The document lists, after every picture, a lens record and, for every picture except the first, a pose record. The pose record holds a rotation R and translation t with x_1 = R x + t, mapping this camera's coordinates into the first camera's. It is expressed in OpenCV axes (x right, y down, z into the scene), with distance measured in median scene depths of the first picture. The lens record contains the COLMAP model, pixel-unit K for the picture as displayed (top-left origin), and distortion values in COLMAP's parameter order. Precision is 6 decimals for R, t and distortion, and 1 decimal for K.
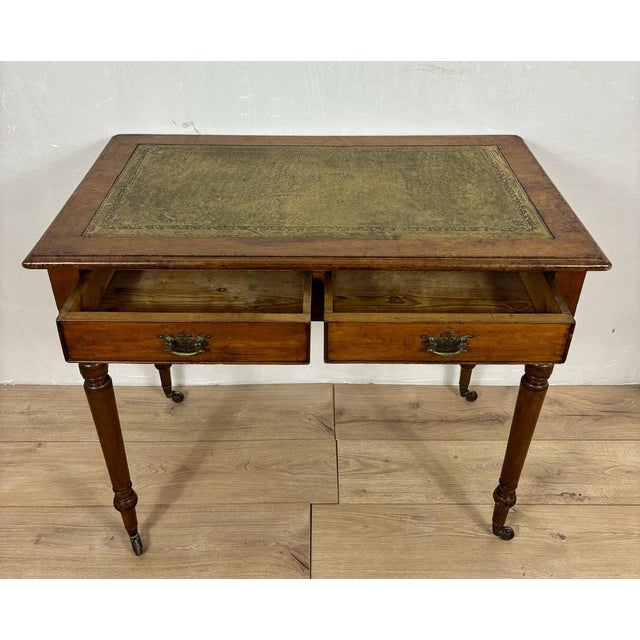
lens RADIAL K [[631.0, 0, 325.8], [0, 631.0, 242.5], [0, 0, 1]] dist [-0.010472, 0.015698]
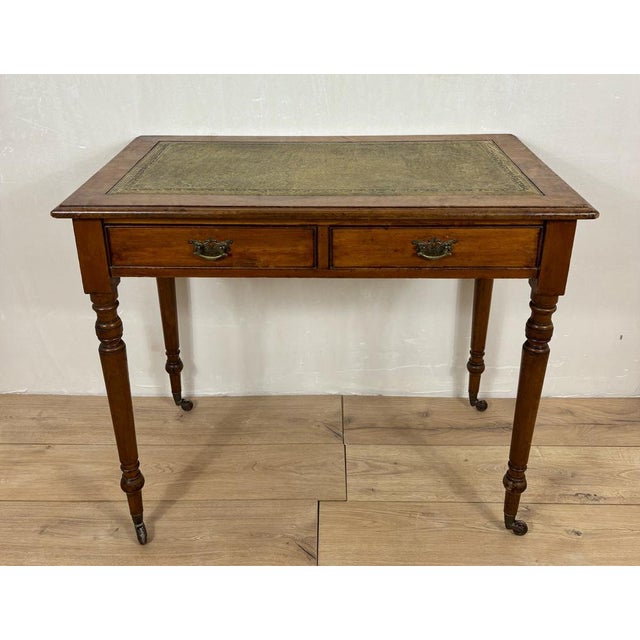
lens RADIAL K [[636.1, 0, 322.5], [0, 636.1, 233.9], [0, 0, 1]] dist [-0.005442, 0.008512]
pose [[0.999633, -0.004261, -0.026753, 0.010976], [0.000077, 0.987994, -0.154491, 0.155926], [0.027090, 0.154432, 0.987632, -0.043366]]
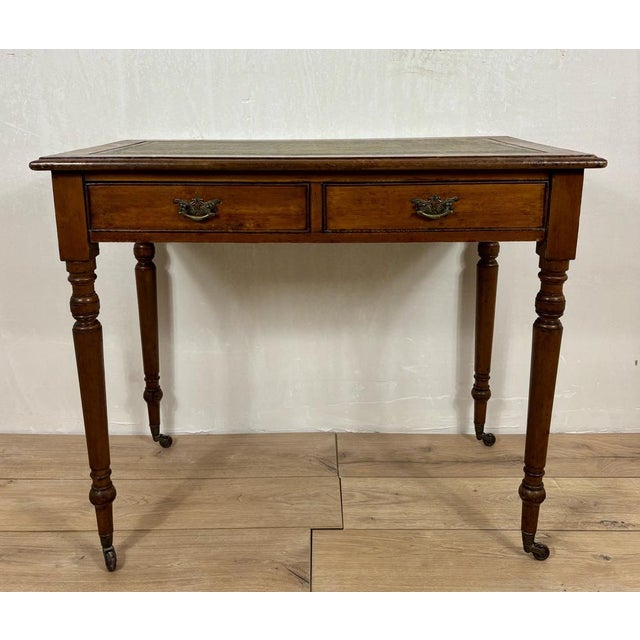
lens RADIAL K [[655.8, 0, 310.8], [0, 655.8, 256.2], [0, 0, 1]] dist [-0.005759, 0.010334]
pose [[0.999628, -0.012463, -0.024257, 0.002355], [0.004564, 0.953371, -0.301768, 0.327206], [0.026887, 0.301545, 0.953073, 0.021622]]
